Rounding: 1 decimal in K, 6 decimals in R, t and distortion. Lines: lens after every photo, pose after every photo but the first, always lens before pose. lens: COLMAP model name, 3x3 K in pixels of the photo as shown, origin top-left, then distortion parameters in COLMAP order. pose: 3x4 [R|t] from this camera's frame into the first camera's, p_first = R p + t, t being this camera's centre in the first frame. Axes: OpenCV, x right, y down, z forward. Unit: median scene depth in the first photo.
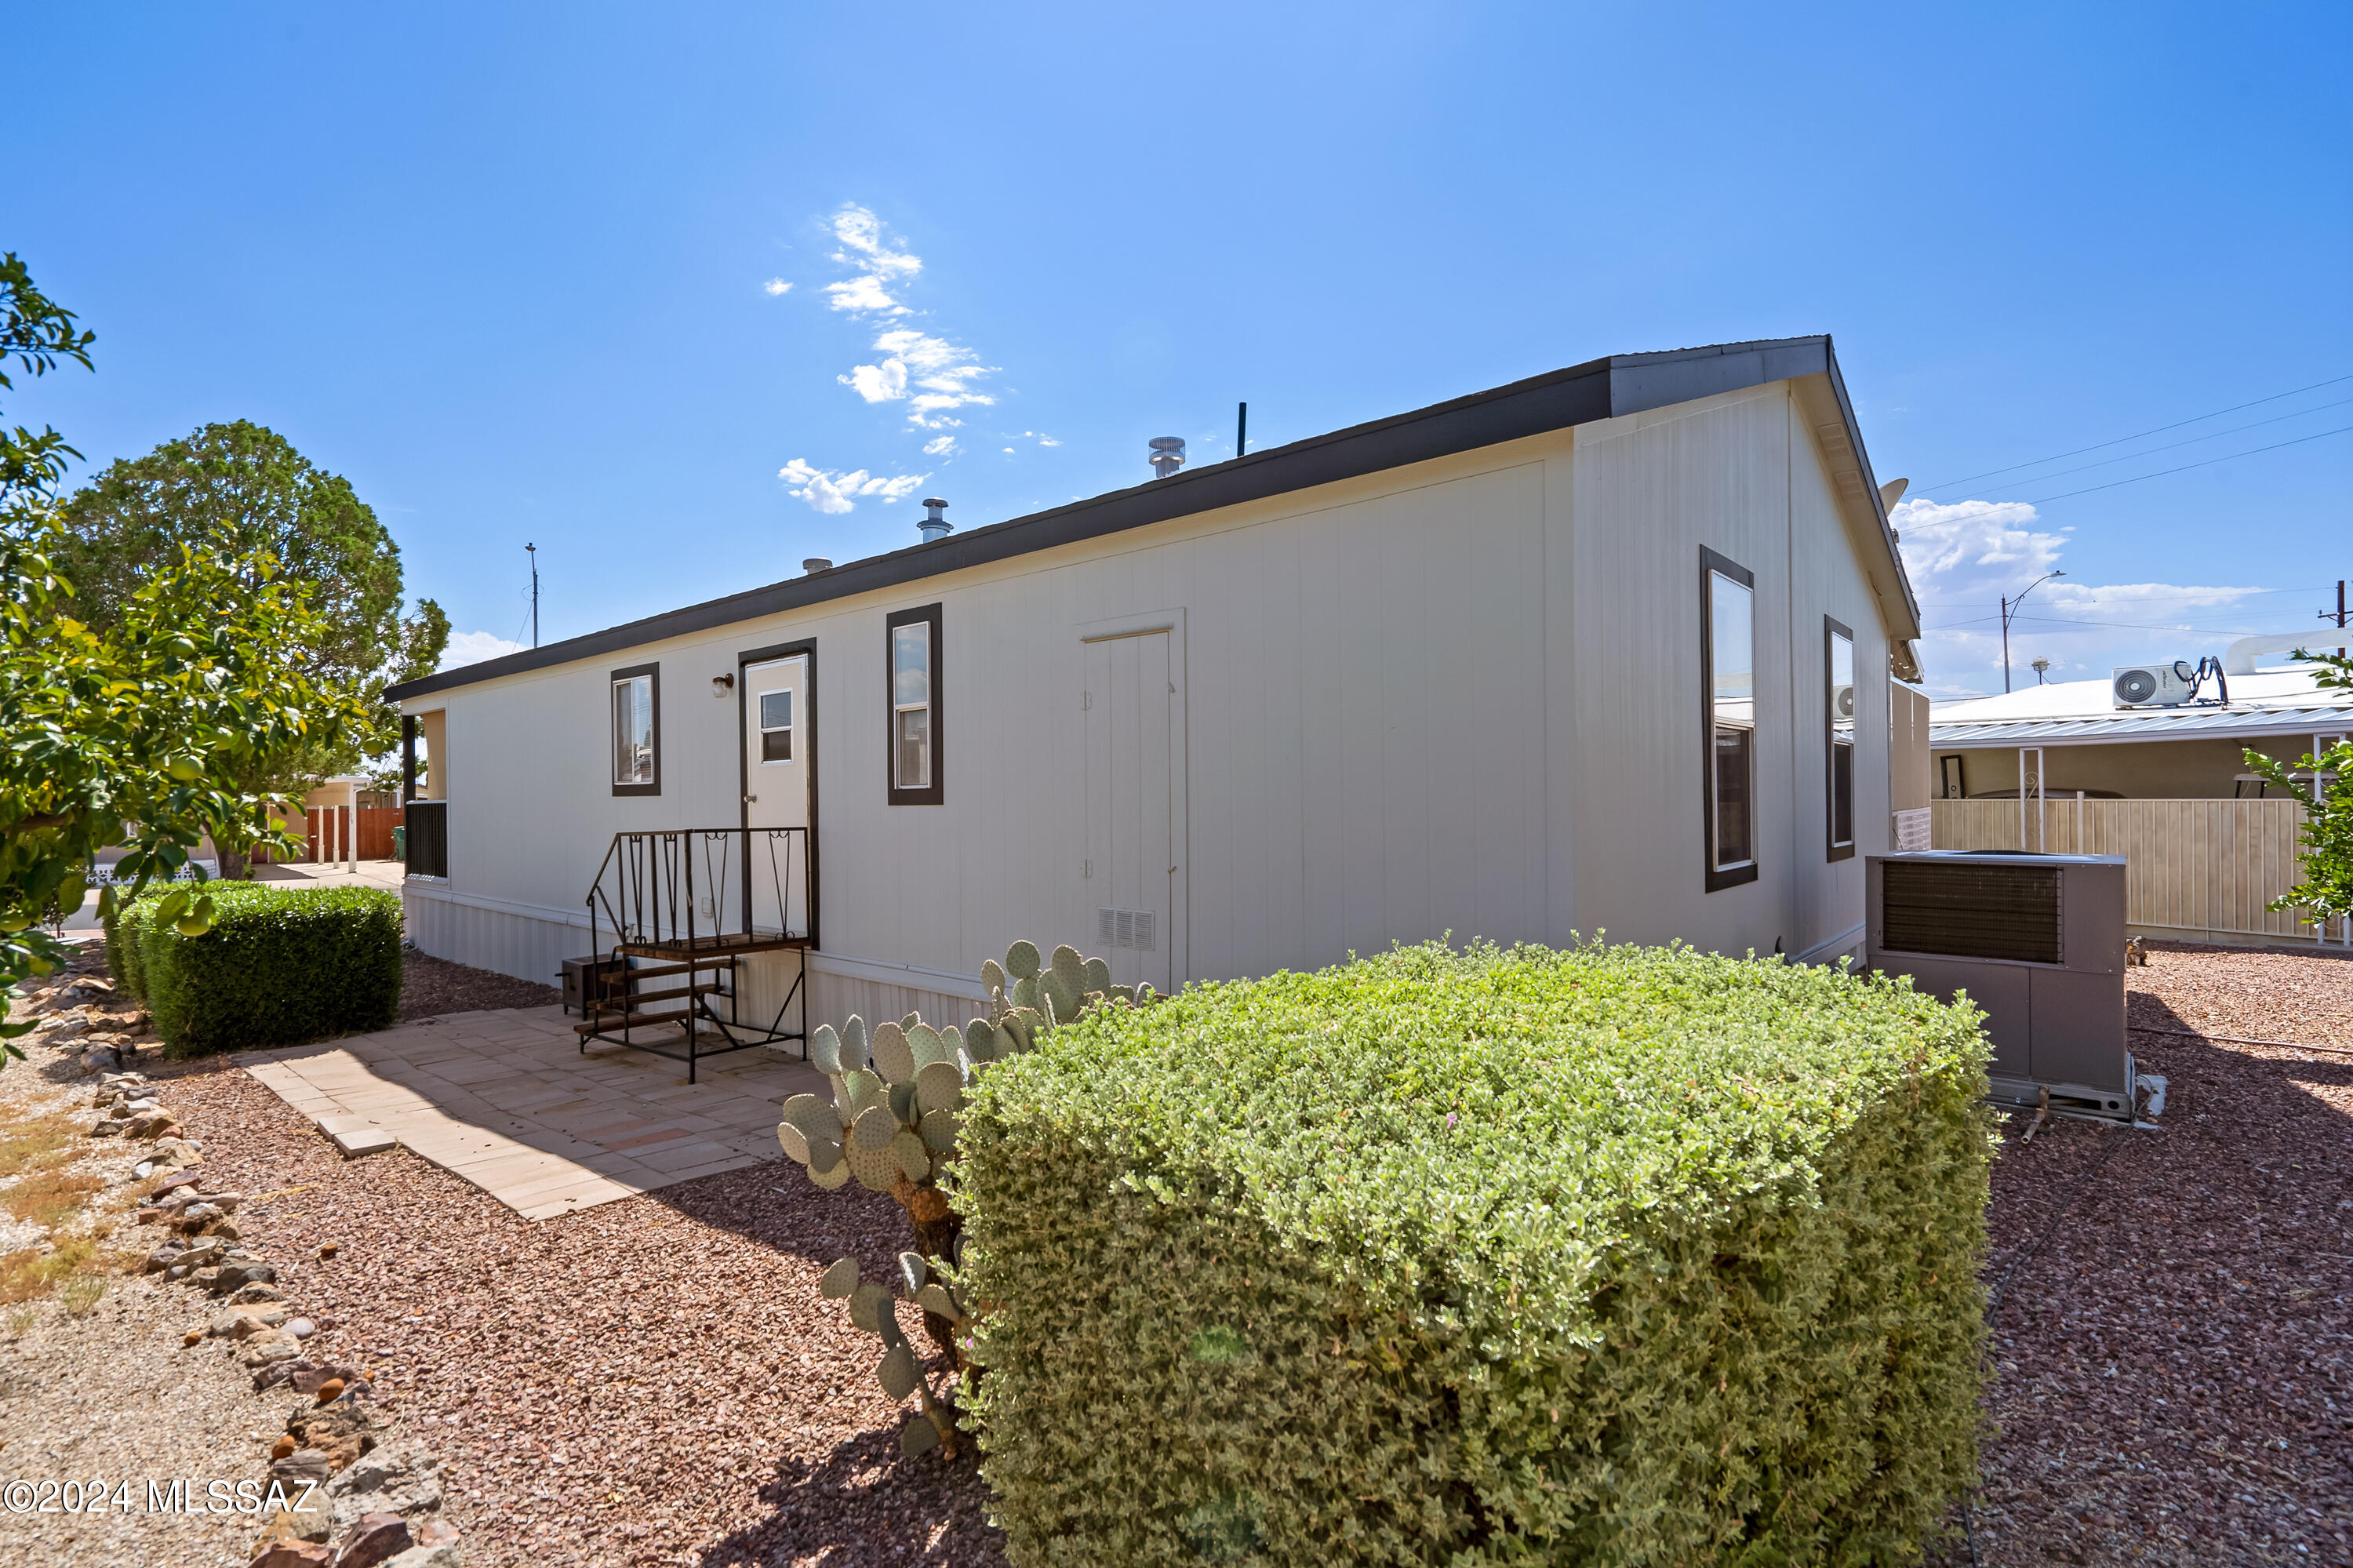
lens RADIAL K [[1174.2, 0, 1176.5], [0, 1174.2, 784.0], [0, 0, 1]] dist [0.030044, 0.000301]
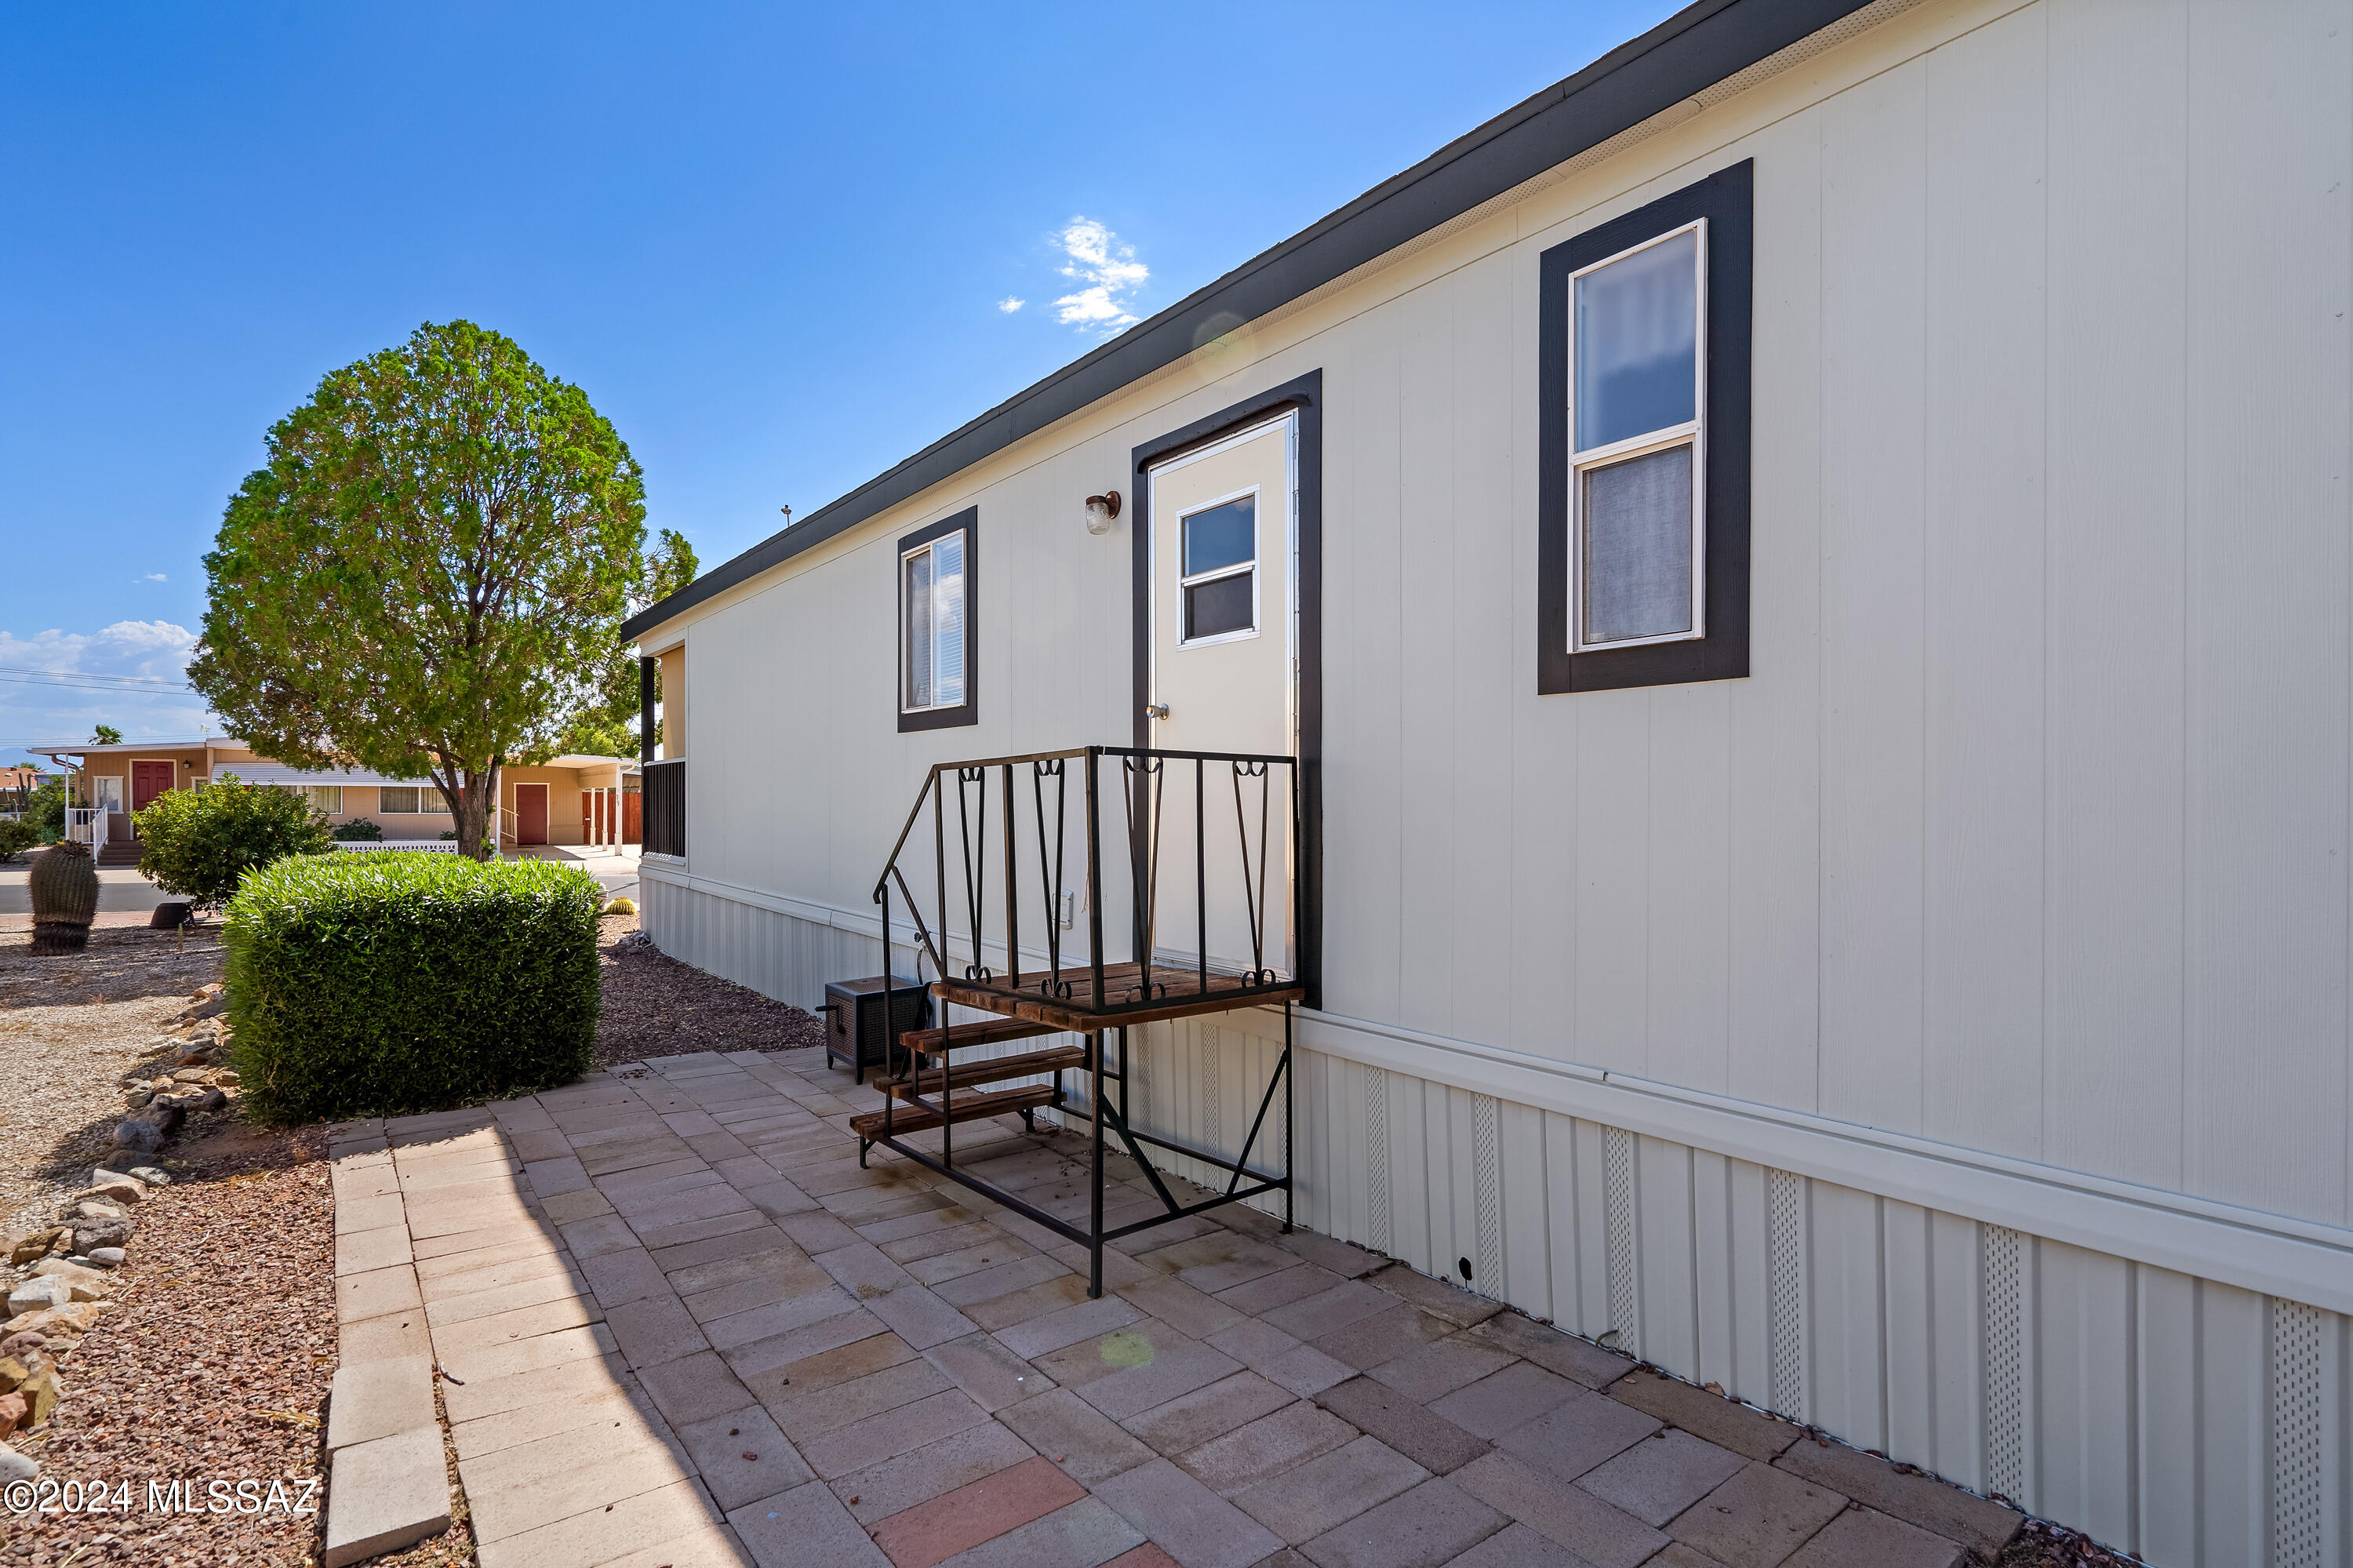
lens RADIAL K [[1095.3, 0, 1179.0], [0, 1095.3, 802.2], [0, 0, 1]] dist [-0.001231, 0.000889]
pose [[0.988209, 0.013841, -0.152482, -0.268248], [-0.012756, 0.999886, 0.008093, 0.048024], [0.152577, -0.006053, 0.988273, 0.495539]]
